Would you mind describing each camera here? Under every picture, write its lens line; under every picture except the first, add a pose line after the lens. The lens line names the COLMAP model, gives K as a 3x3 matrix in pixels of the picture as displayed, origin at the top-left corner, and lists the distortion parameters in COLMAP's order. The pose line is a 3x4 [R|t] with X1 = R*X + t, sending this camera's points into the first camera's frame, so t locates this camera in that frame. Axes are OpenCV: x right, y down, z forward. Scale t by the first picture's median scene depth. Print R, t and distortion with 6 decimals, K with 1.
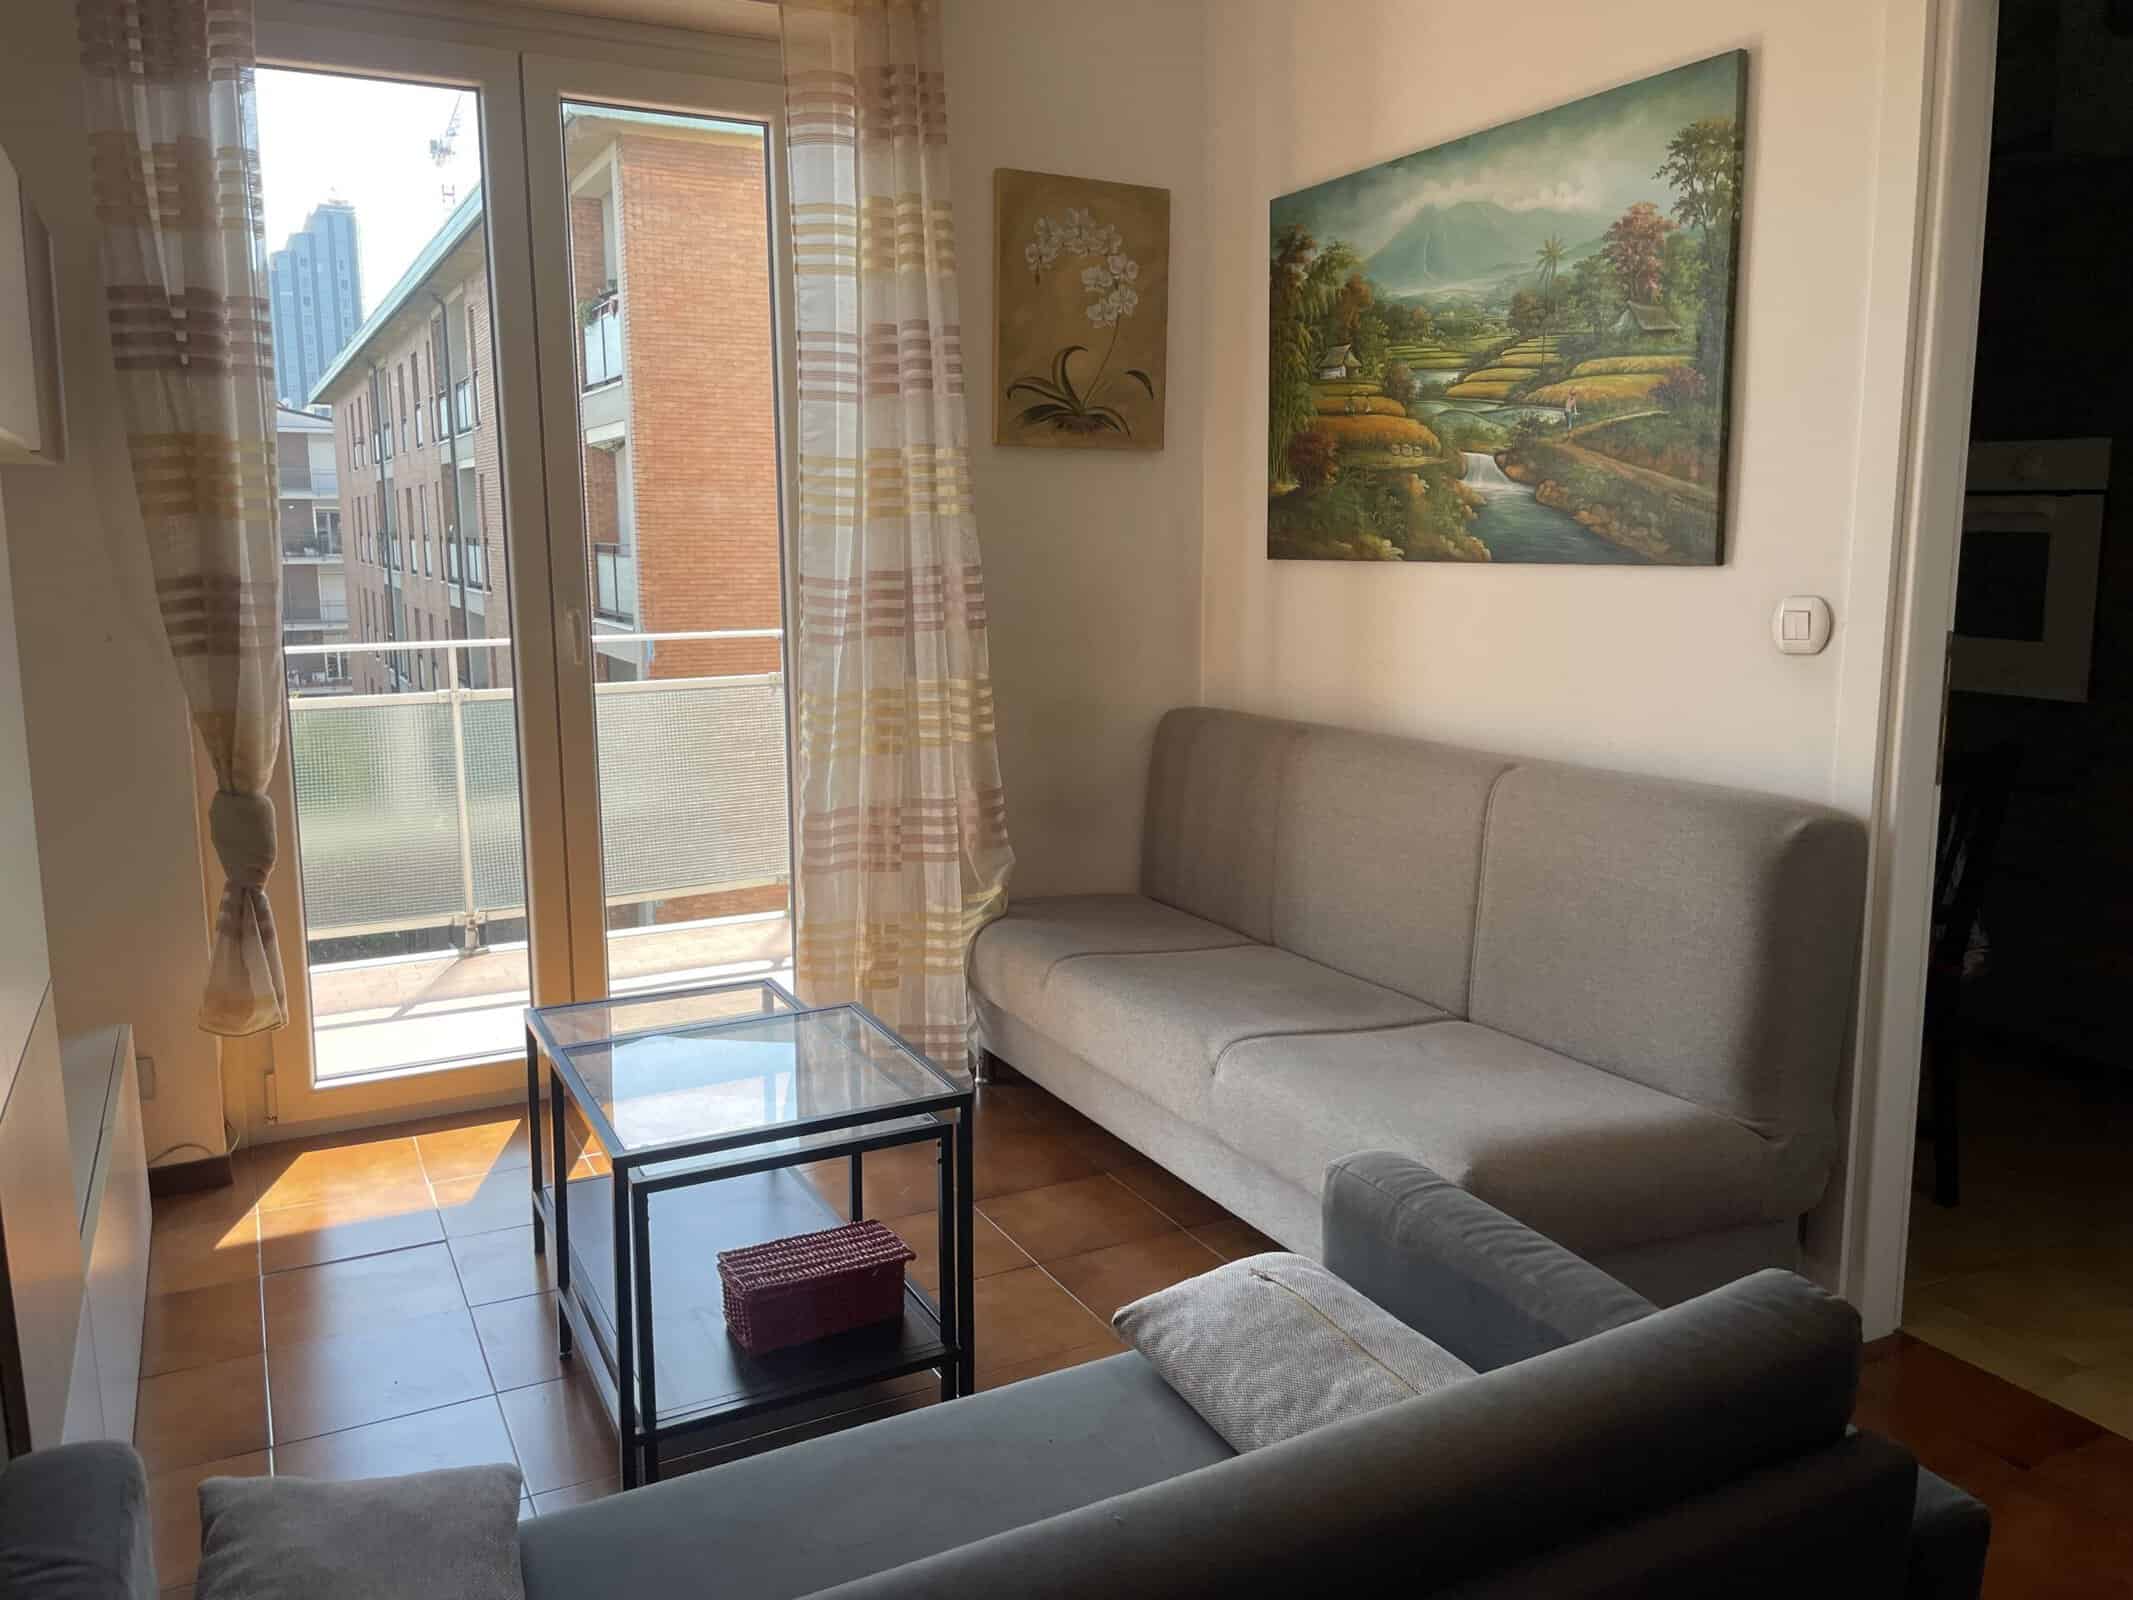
lens RADIAL K [[1624.7, 0, 1064.4], [0, 1624.7, 791.8], [0, 0, 1]] dist [0.102712, -0.159548]
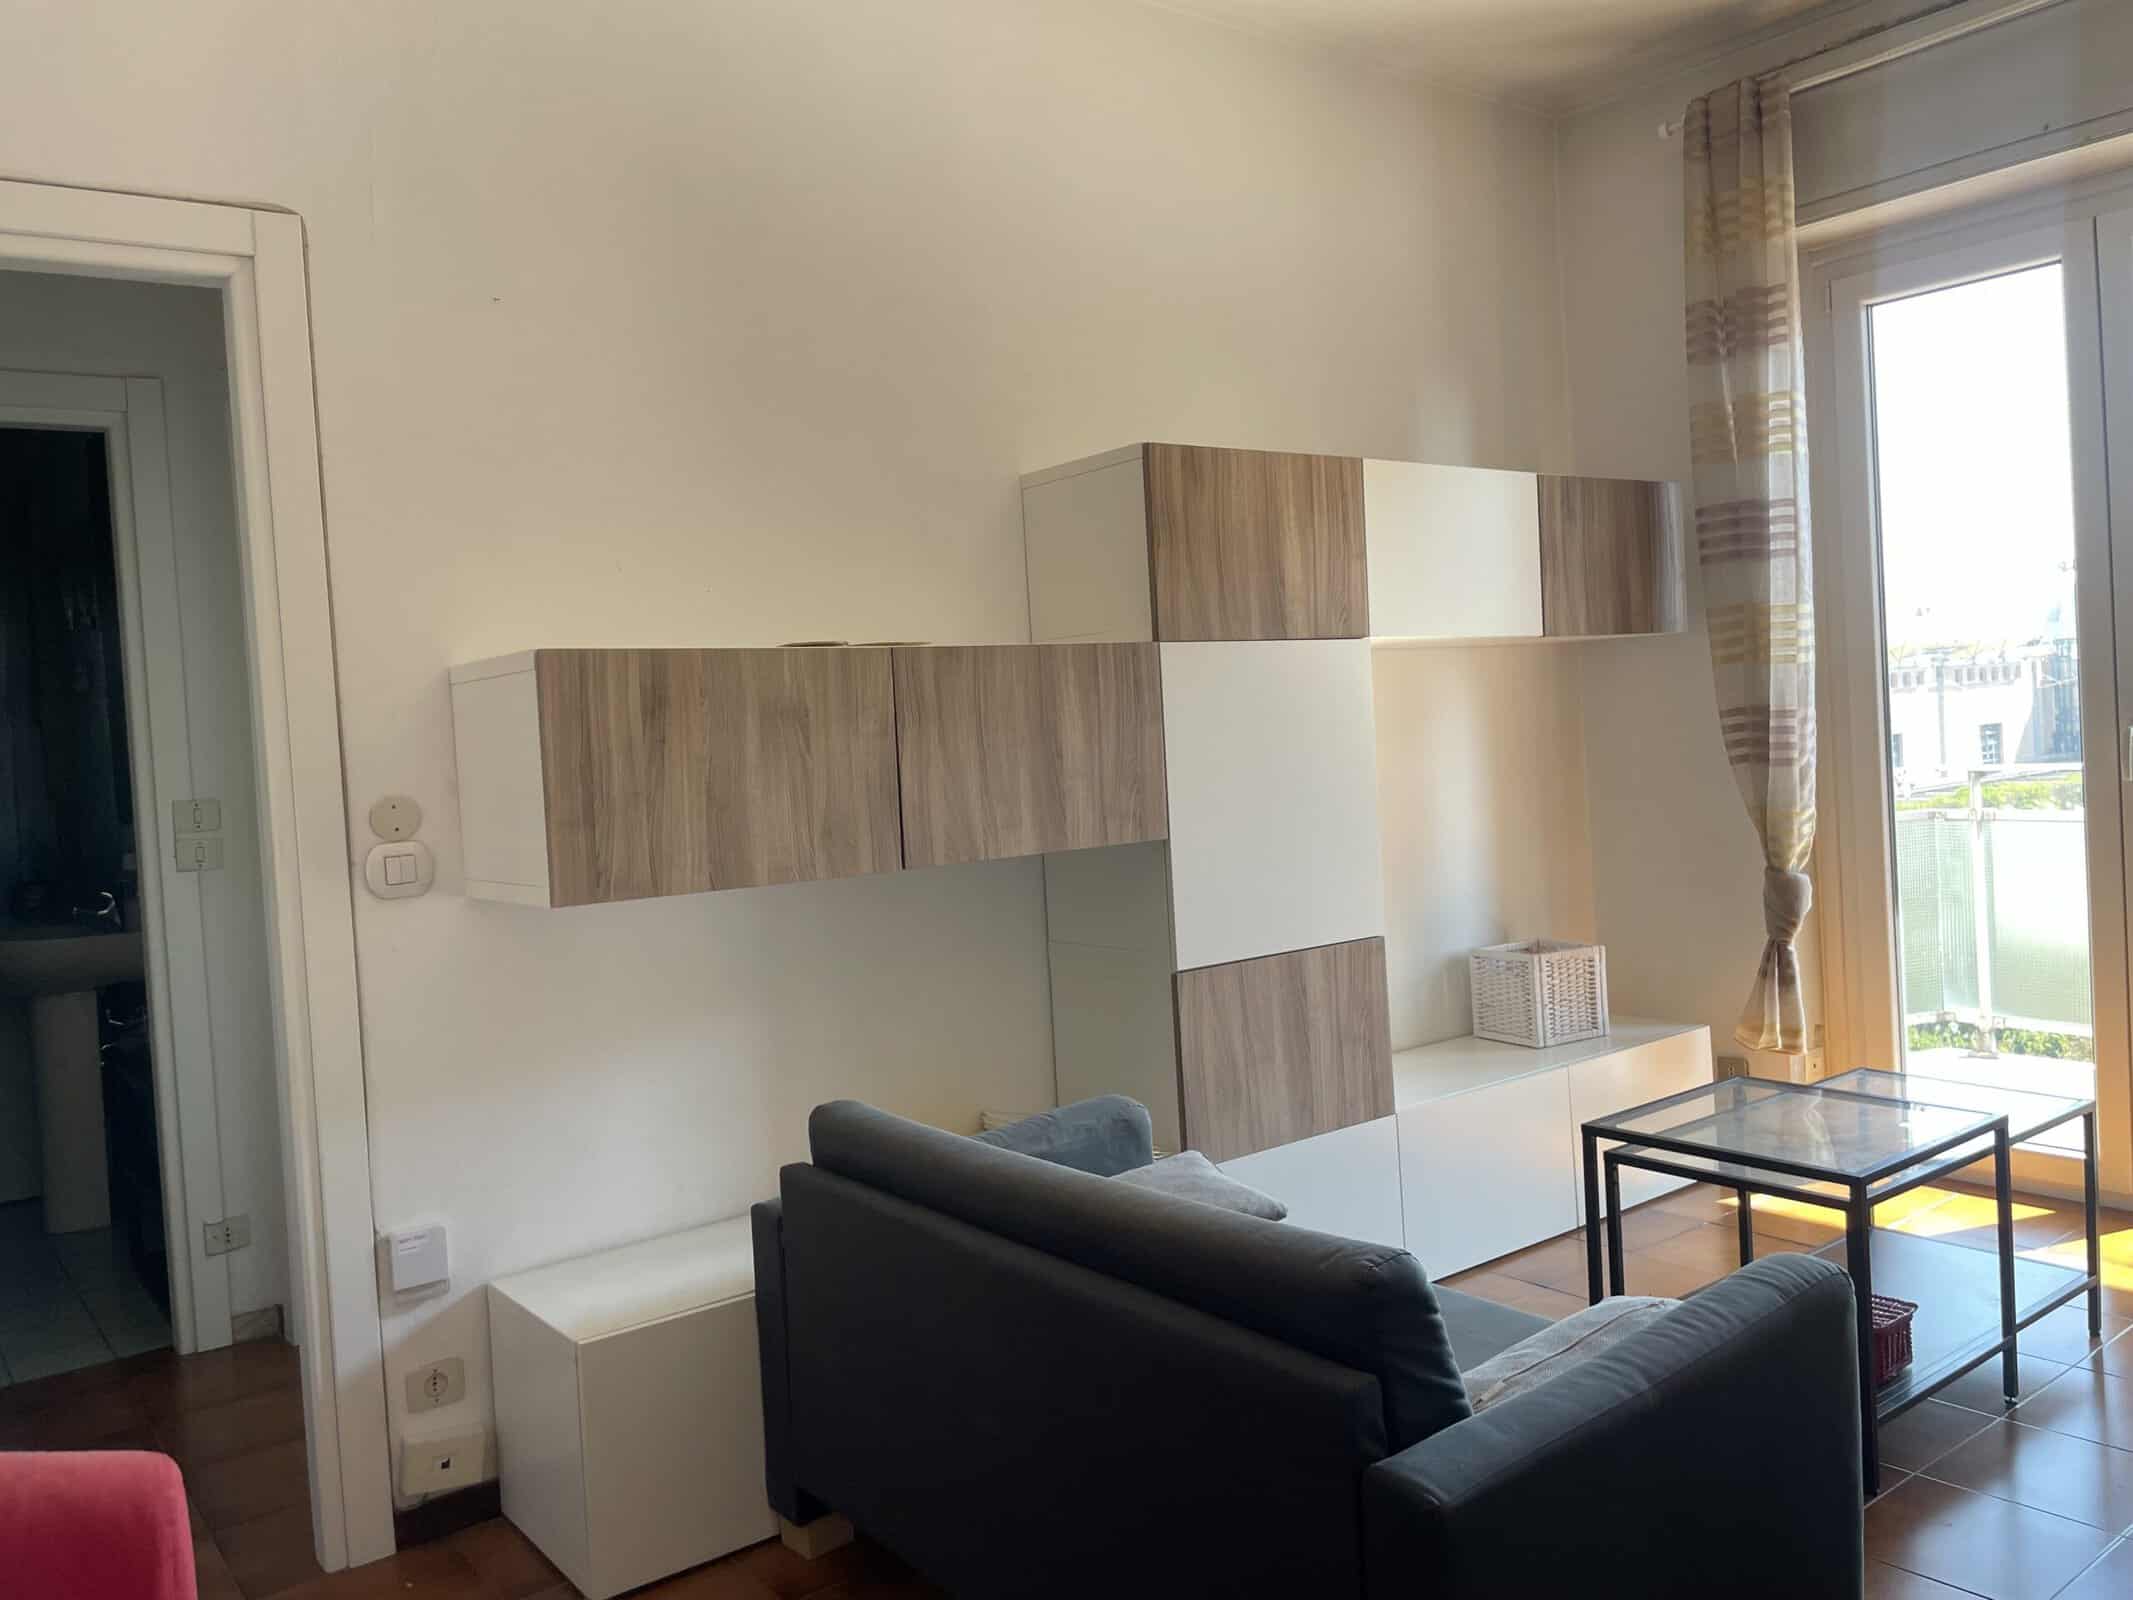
lens RADIAL K [[1615.2, 0, 1063.6], [0, 1615.2, 783.2], [0, 0, 1]] dist [0.102540, -0.144512]
pose [[0.176356, 0.030992, -0.983838, 0.655307], [-0.098495, 0.995043, 0.013690, -0.027553], [0.979386, 0.094489, 0.178534, 0.192603]]
